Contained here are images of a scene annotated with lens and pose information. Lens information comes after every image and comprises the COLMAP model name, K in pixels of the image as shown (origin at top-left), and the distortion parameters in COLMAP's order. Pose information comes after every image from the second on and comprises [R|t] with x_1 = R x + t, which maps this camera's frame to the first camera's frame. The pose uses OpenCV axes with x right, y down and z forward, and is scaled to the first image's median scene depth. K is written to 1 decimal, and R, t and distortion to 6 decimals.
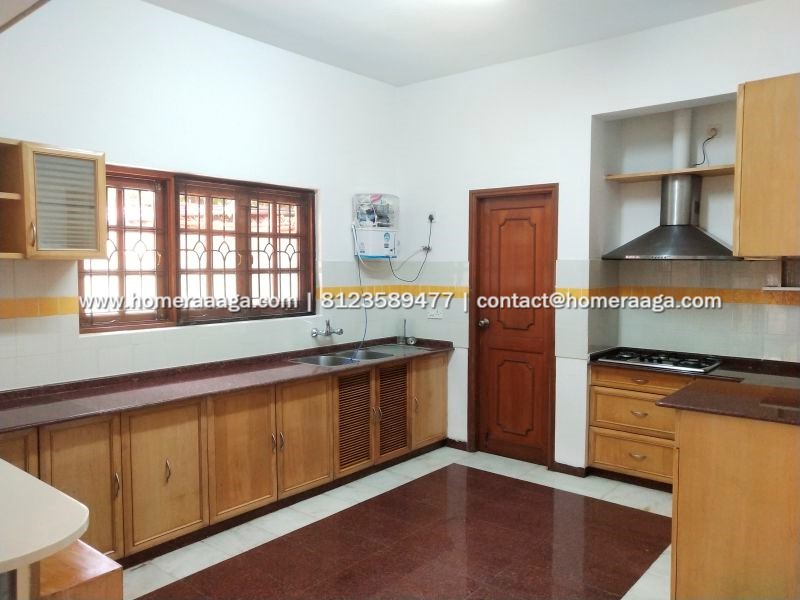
lens RADIAL K [[626.9, 0, 400.0], [0, 626.9, 300.0], [0, 0, 1]] dist [0.004373, 0.012637]
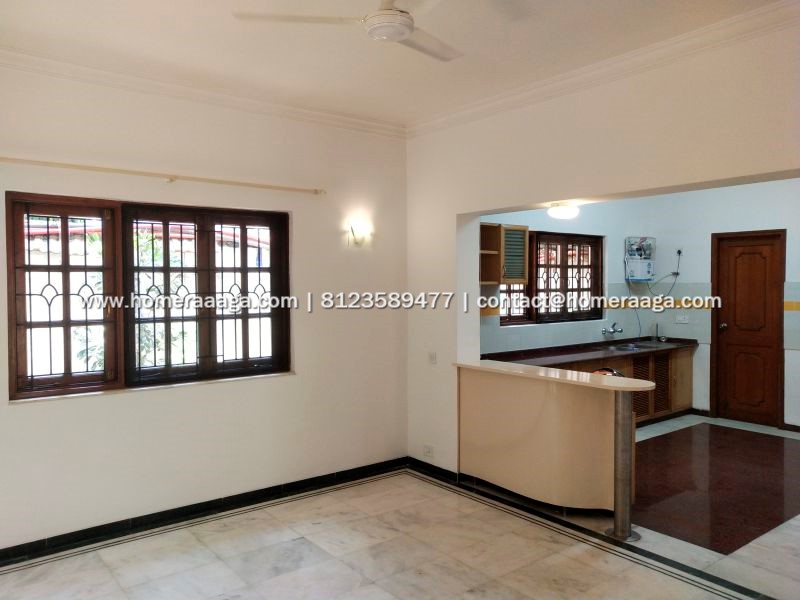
lens RADIAL K [[626.9, 0, 400.0], [0, 626.9, 300.0], [0, 0, 1]] dist [0.004373, 0.012637]
pose [[0.977708, 0.000431, -0.209970, -0.295933], [-0.005917, 0.999657, -0.025499, 0.019242], [0.209887, 0.026173, 0.977375, -0.570047]]
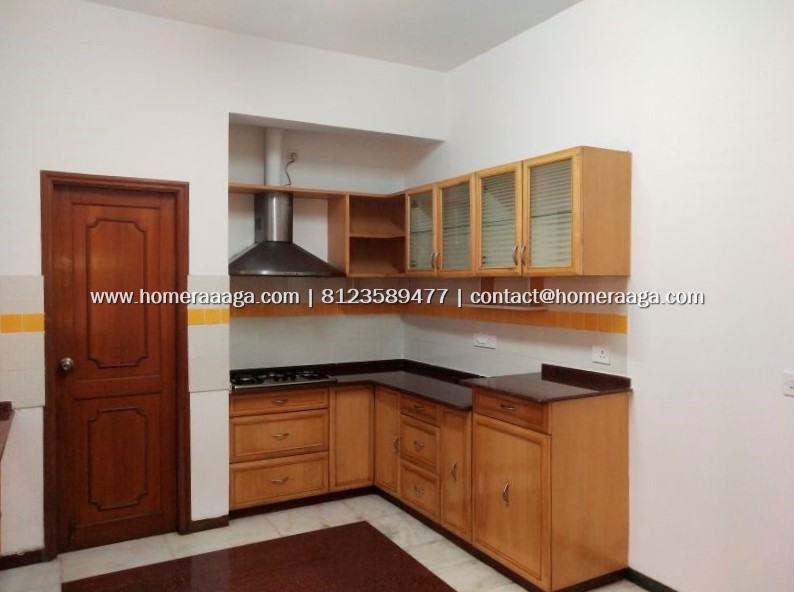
lens RADIAL K [[622.2, 0, 397.0], [0, 622.2, 296.0], [0, 0, 1]] dist [0.004373, 0.012637]
pose [[0.362369, -0.026982, 0.931644, -0.392103], [0.049120, 0.998745, 0.009820, -0.029710], [-0.930739, 0.042204, 0.363240, 0.425811]]
